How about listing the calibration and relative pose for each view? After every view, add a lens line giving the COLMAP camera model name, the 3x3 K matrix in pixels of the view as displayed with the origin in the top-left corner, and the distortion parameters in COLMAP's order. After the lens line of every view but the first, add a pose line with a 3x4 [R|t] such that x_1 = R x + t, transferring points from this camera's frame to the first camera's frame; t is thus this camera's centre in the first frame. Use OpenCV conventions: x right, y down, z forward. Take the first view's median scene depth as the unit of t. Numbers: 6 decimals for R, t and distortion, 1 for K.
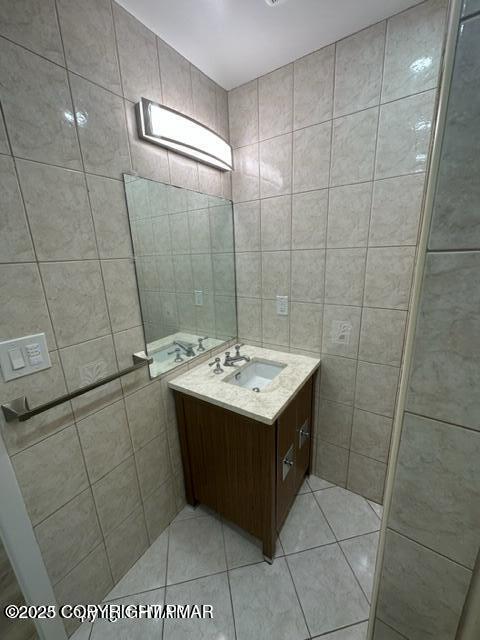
lens RADIAL K [[254.8, 0, 240.0], [0, 254.8, 320.0], [0, 0, 1]] dist [-0.001262, -0.000027]
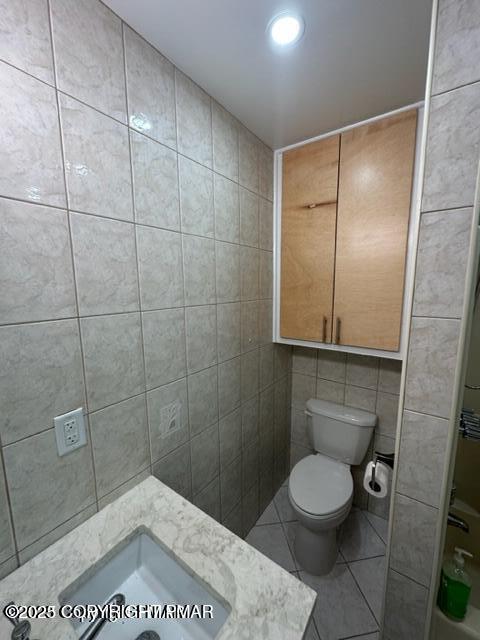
lens RADIAL K [[254.8, 0, 240.0], [0, 254.8, 320.0], [0, 0, 1]] dist [-0.001262, -0.000027]
pose [[0.042541, -0.102289, 0.993845, -0.315446], [0.261683, 0.961159, 0.087723, -0.253528], [-0.964216, 0.256340, 0.067656, 0.730103]]
